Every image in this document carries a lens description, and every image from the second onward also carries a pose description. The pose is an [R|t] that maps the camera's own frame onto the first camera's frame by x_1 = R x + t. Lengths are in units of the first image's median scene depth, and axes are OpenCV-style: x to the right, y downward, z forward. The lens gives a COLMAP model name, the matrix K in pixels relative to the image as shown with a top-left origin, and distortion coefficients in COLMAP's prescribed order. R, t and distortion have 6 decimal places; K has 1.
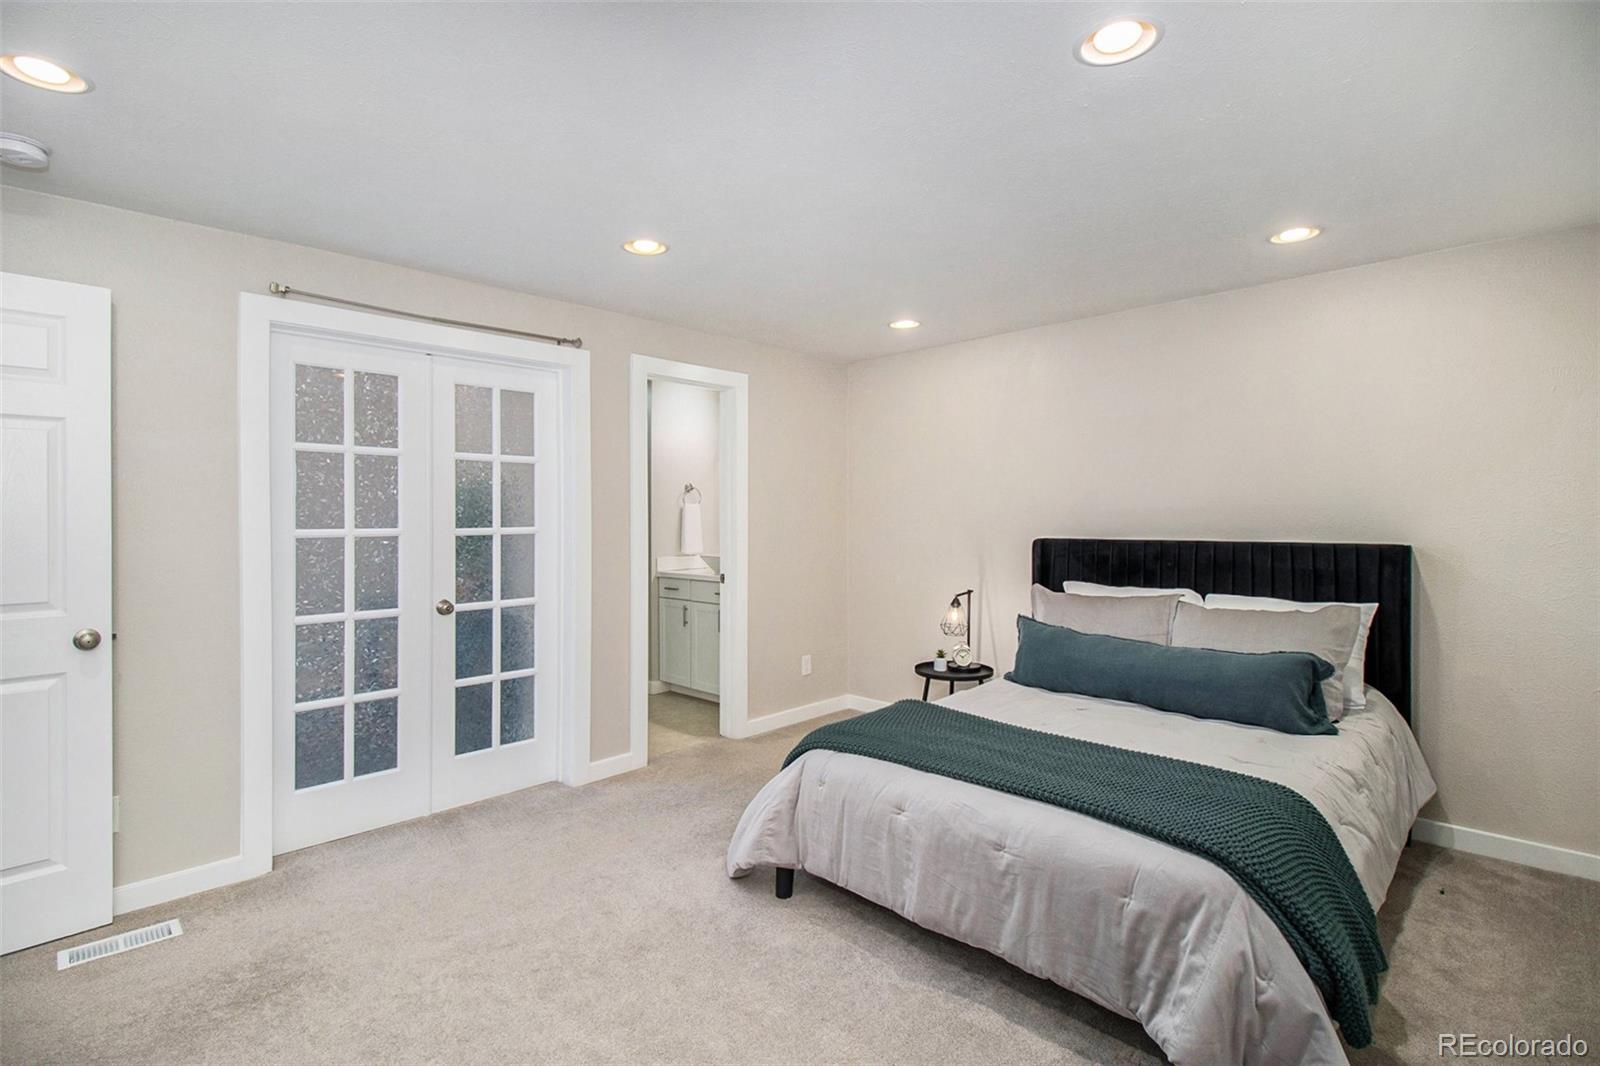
lens RADIAL K [[741.2, 0, 791.9], [0, 741.2, 529.6], [0, 0, 1]] dist [-0.004939, -0.000652]
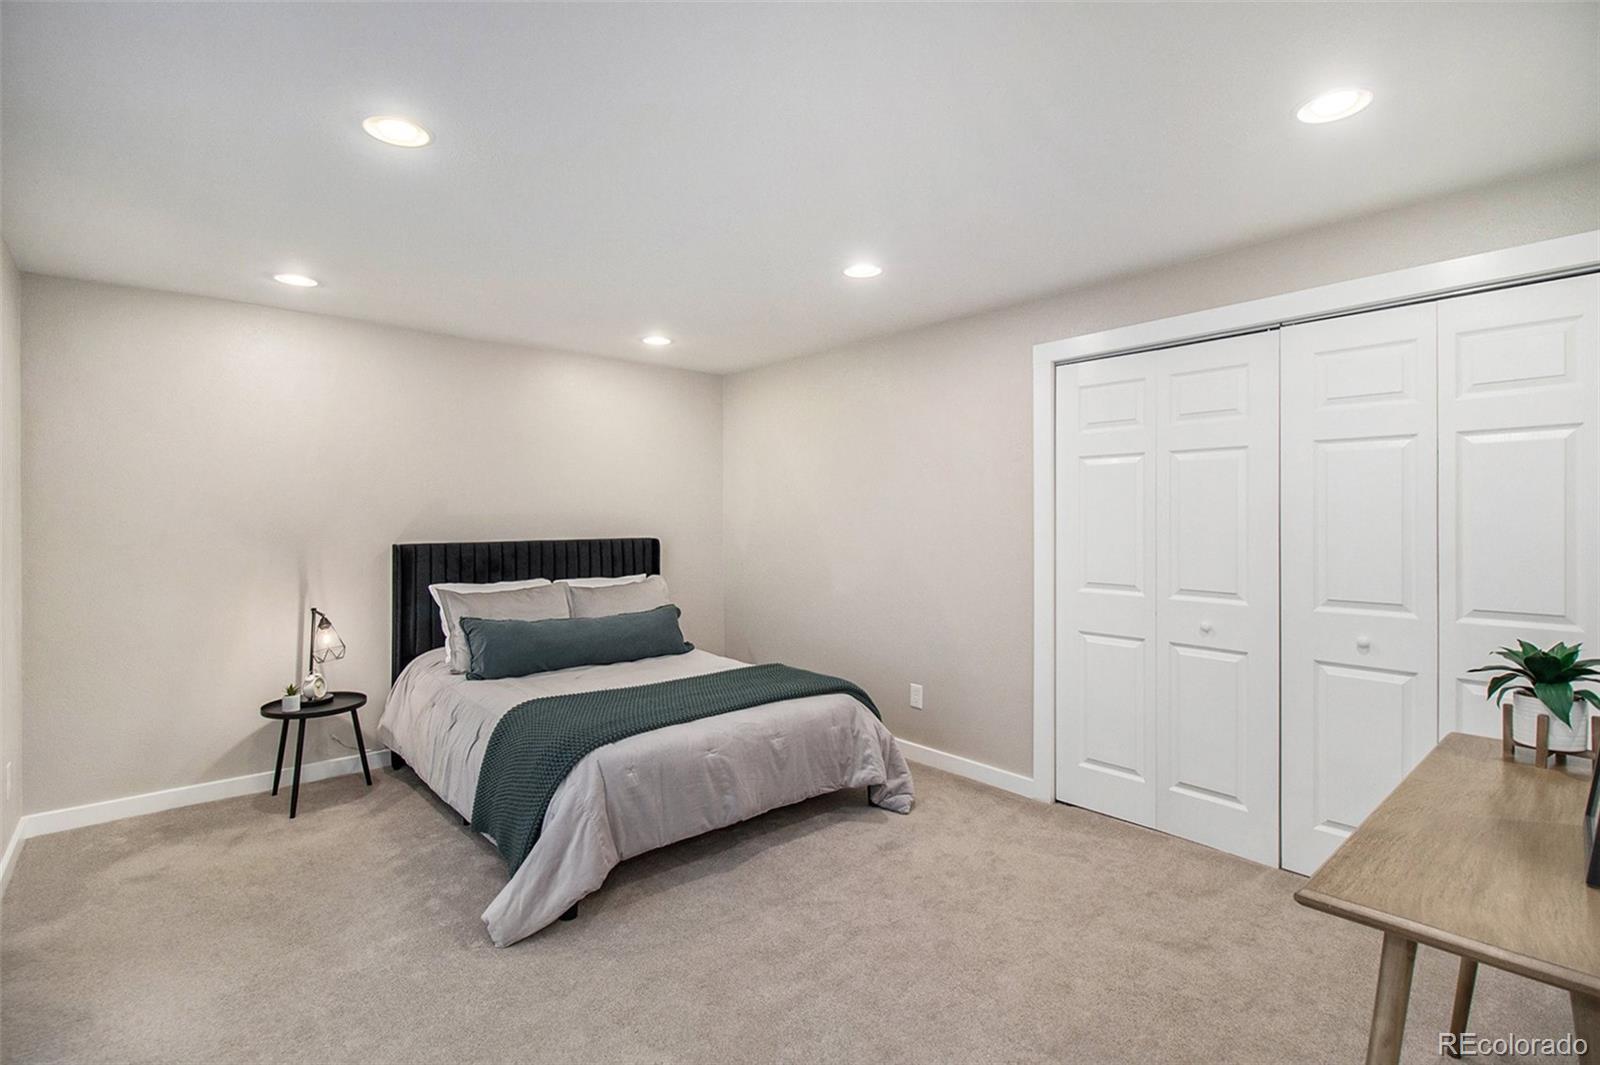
lens RADIAL K [[741.2, 0, 801.0], [0, 741.2, 524.9], [0, 0, 1]] dist [-0.004939, -0.000652]
pose [[0.077694, -0.004893, 0.996965, -0.650719], [0.018074, 0.999831, 0.003499, -0.008006], [-0.996813, 0.017747, 0.077769, 0.425046]]
